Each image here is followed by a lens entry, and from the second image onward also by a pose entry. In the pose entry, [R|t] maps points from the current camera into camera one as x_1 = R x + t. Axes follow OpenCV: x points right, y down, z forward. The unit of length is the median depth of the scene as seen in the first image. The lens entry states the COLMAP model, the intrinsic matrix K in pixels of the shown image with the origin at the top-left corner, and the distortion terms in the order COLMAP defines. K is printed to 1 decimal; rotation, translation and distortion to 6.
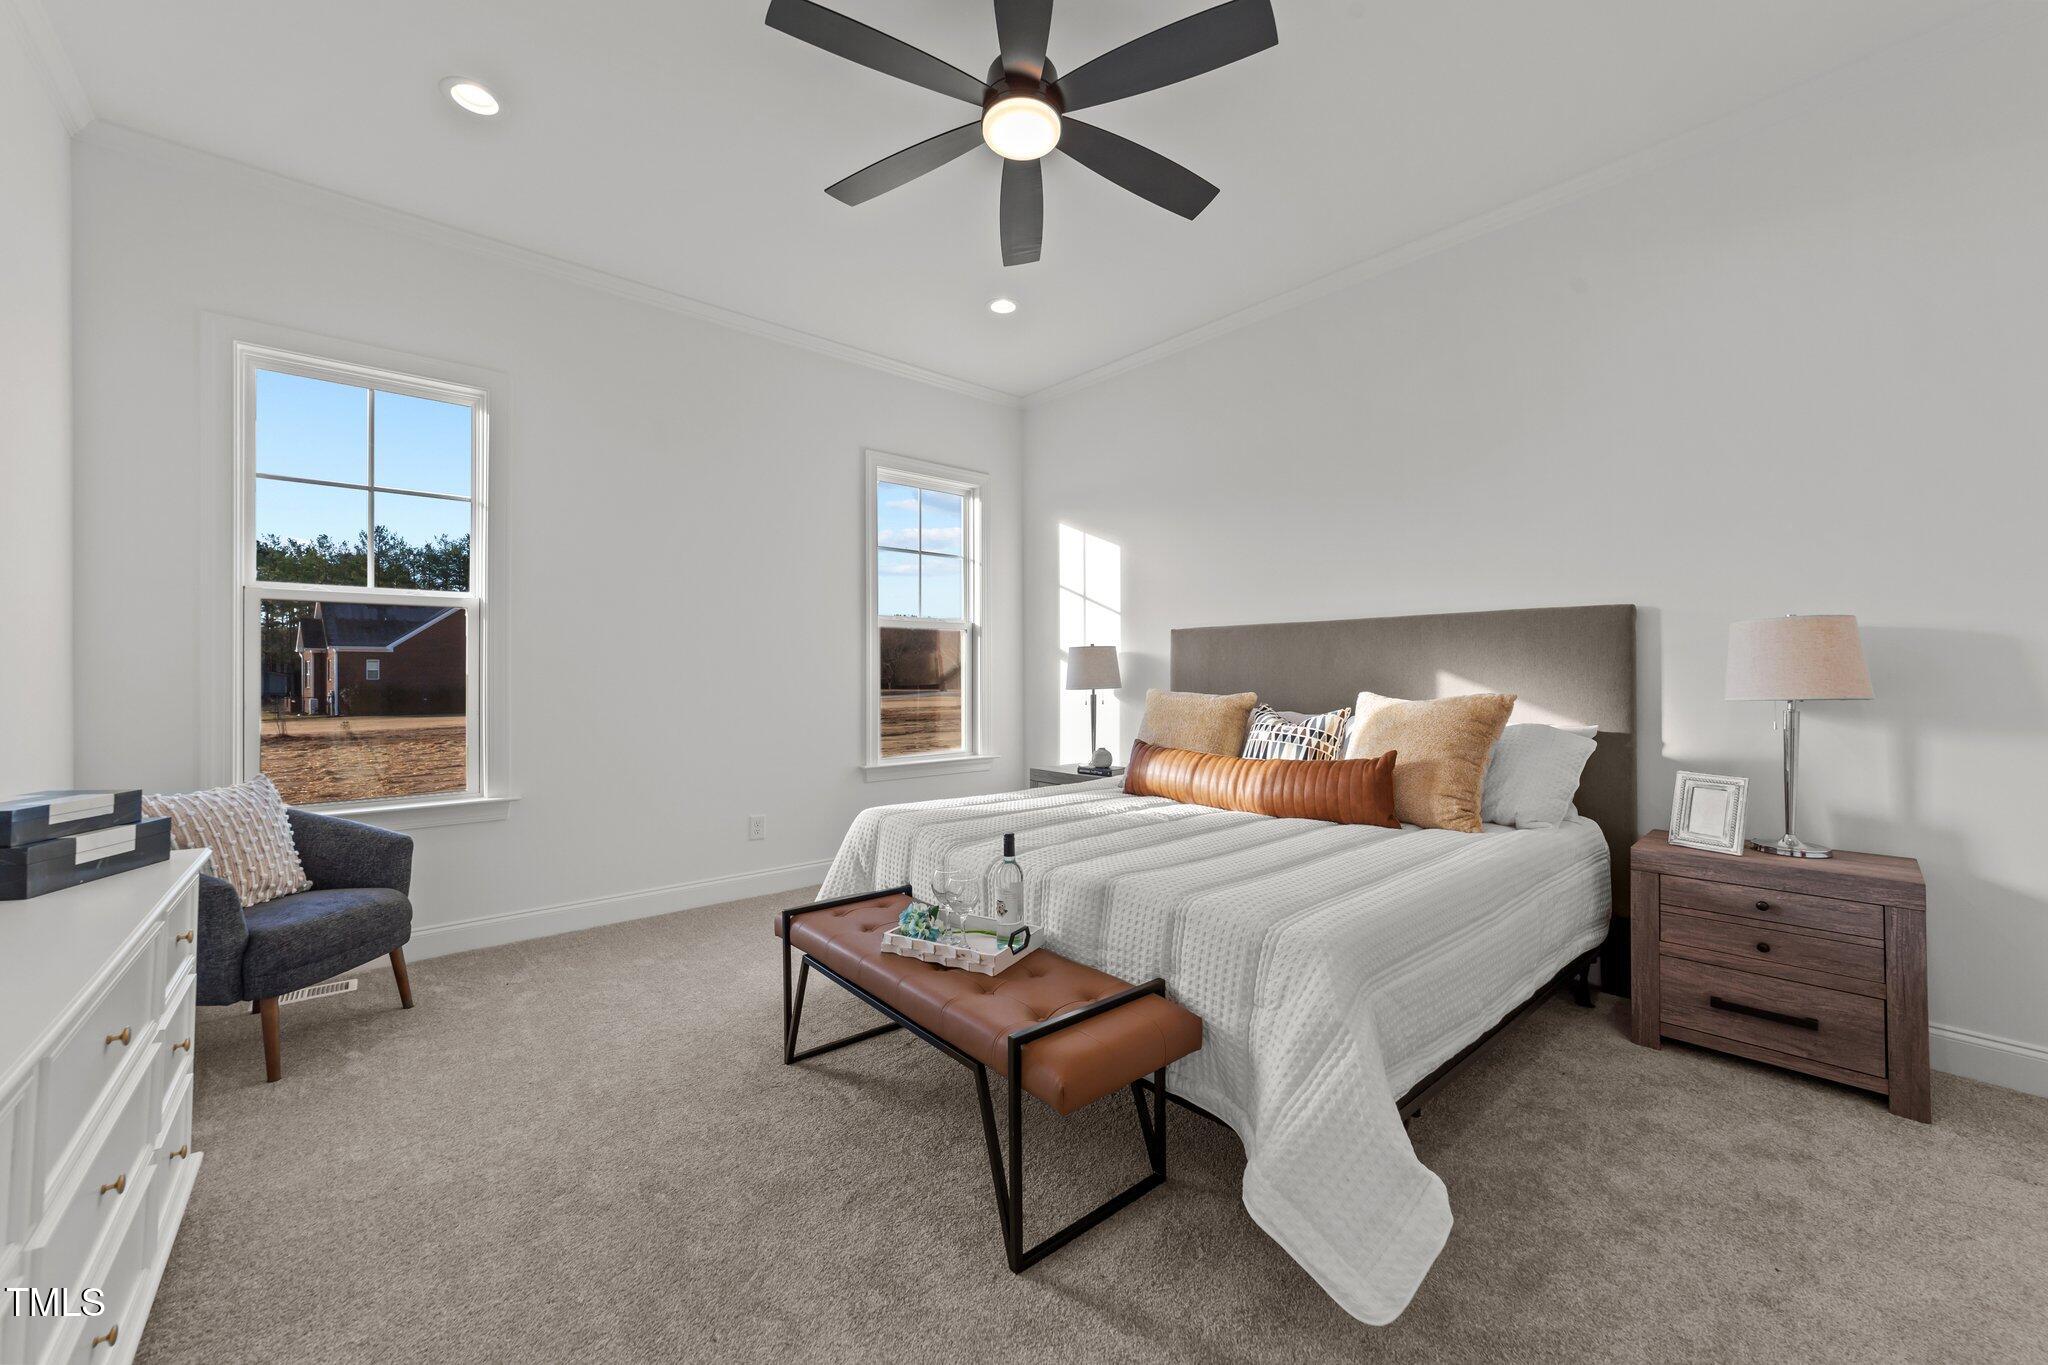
lens RADIAL K [[783.8, 0, 1030.7], [0, 783.8, 672.4], [0, 0, 1]] dist [-0.011473, -0.000008]
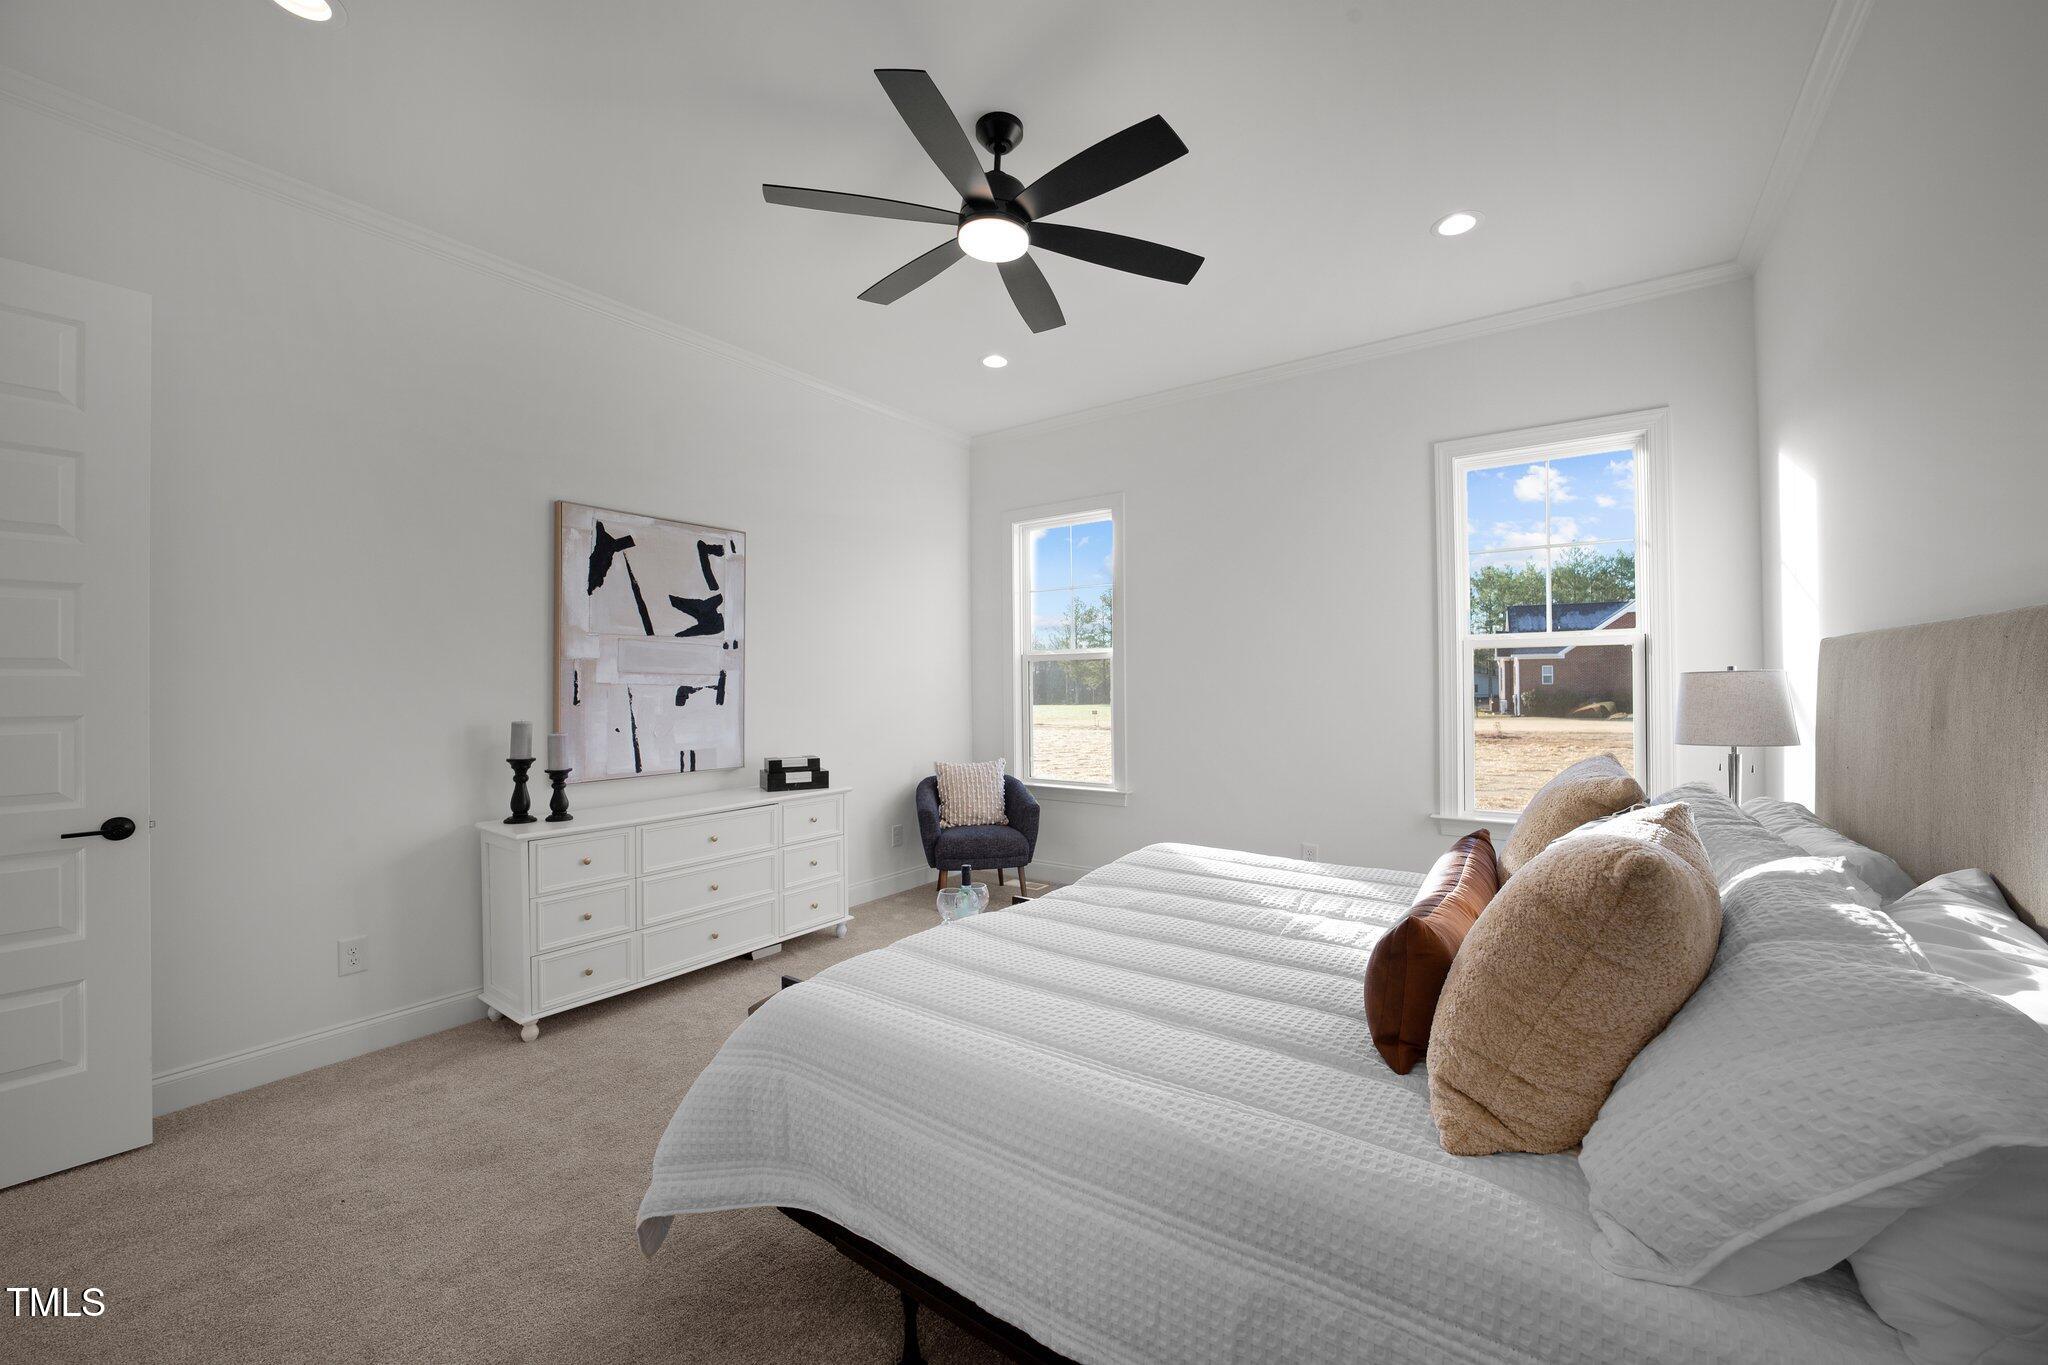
lens RADIAL K [[783.8, 0, 1035.6], [0, 783.8, 684.4], [0, 0, 1]] dist [-0.011473, -0.000008]
pose [[0.245111, 0.001835, -0.969493, 0.159719], [0.010496, 0.999935, 0.004546, -0.009796], [0.969438, -0.011290, 0.245076, 0.116086]]
